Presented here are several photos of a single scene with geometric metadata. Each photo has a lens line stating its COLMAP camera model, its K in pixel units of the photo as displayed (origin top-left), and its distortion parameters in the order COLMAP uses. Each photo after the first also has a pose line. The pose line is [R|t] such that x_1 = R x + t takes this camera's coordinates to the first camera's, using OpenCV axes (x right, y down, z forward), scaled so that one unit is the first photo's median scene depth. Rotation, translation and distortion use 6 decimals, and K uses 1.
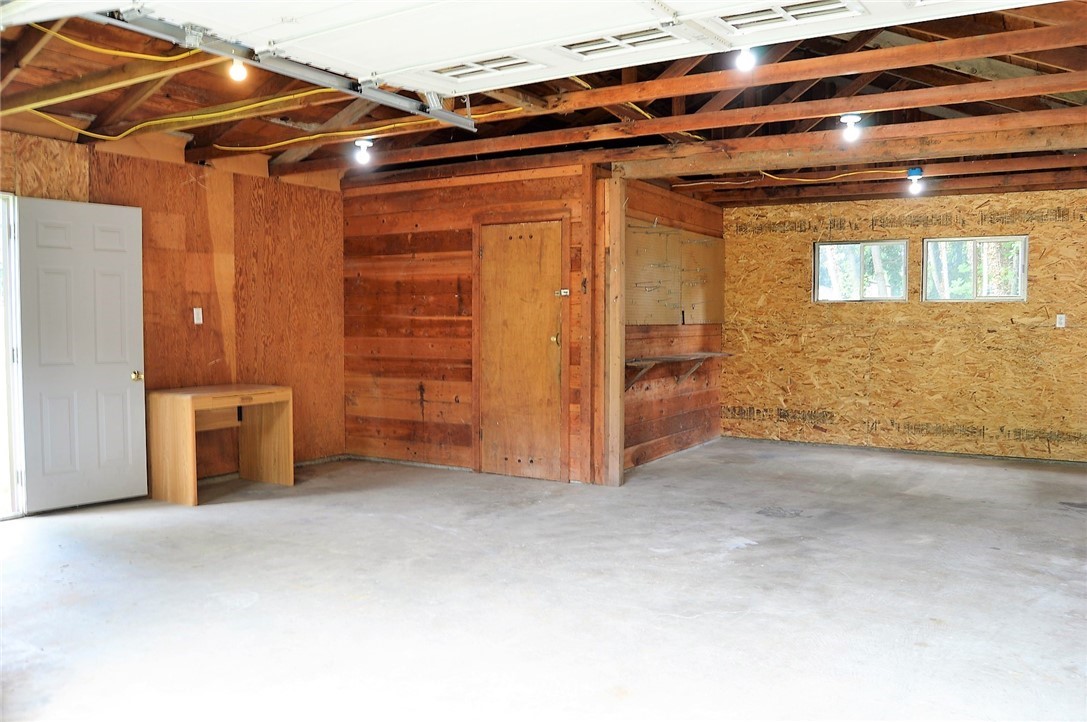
lens RADIAL K [[854.9, 0, 555.8], [0, 854.9, 374.1], [0, 0, 1]] dist [-0.084684, 0.040614]
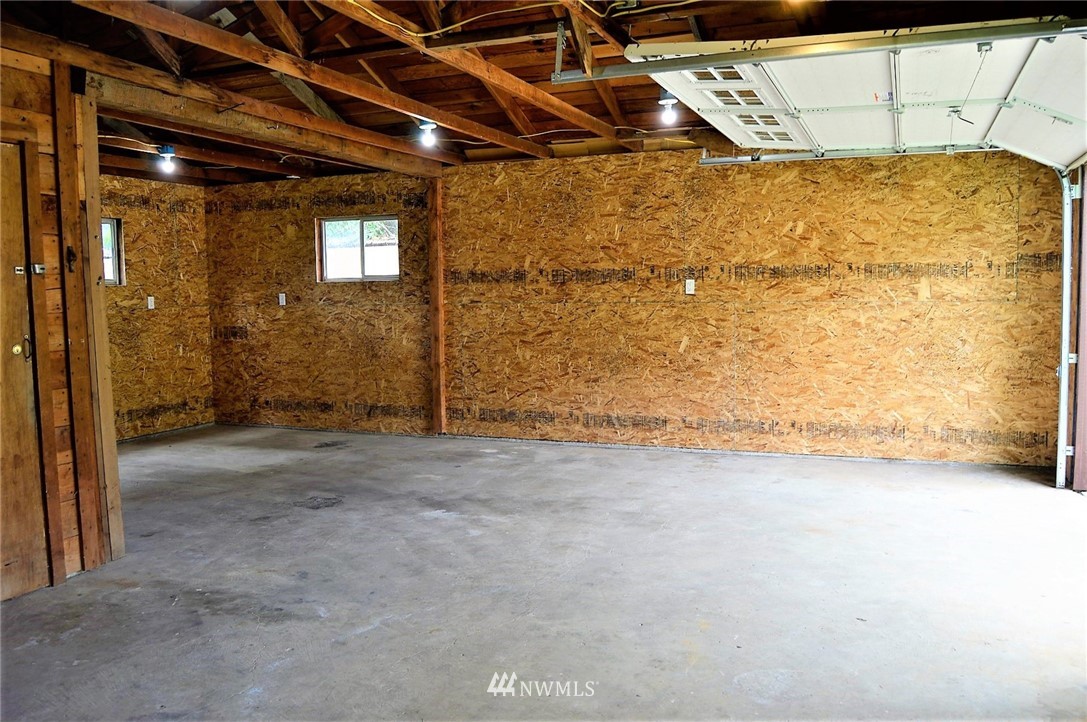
lens RADIAL K [[866.3, 0, 555.6], [0, 866.3, 365.2], [0, 0, 1]] dist [-0.090725, 0.033213]
pose [[-0.144367, -0.087811, 0.985620, -0.750534], [0.079671, 0.991789, 0.100030, -0.070937], [-0.986312, 0.092967, -0.136186, 0.882634]]
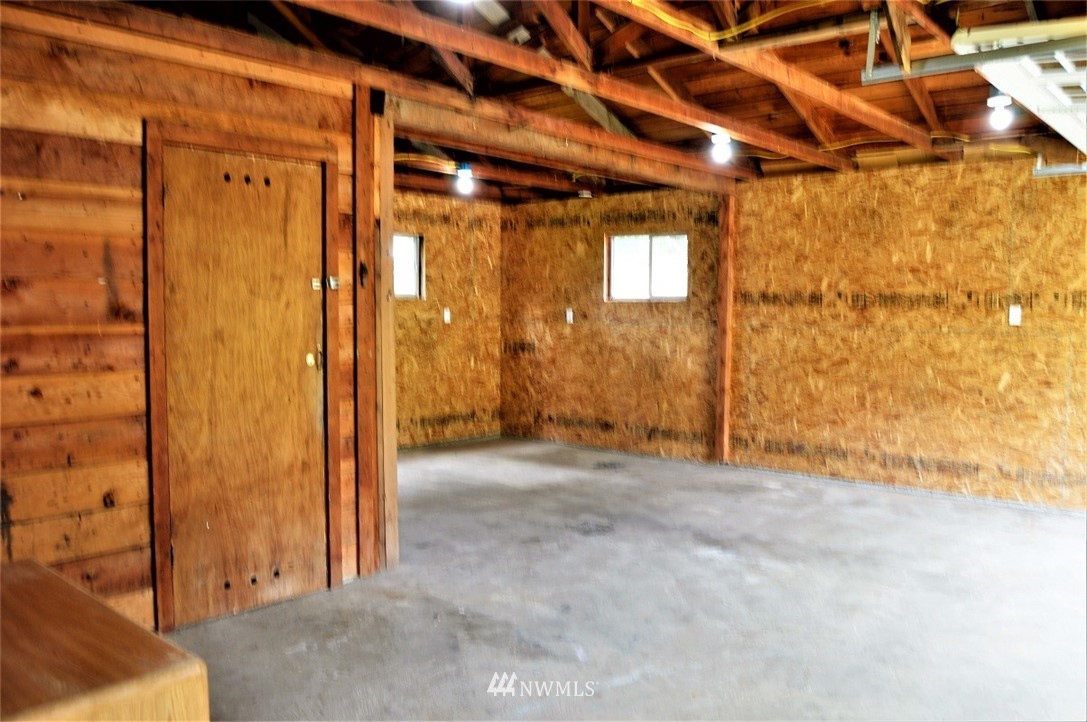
lens RADIAL K [[866.3, 0, 555.6], [0, 866.3, 365.2], [0, 0, 1]] dist [-0.090725, 0.033213]
pose [[0.186663, -0.066542, 0.980168, -0.690135], [0.058088, 0.996706, 0.056602, -0.075151], [-0.980705, 0.046370, 0.189914, 0.877868]]
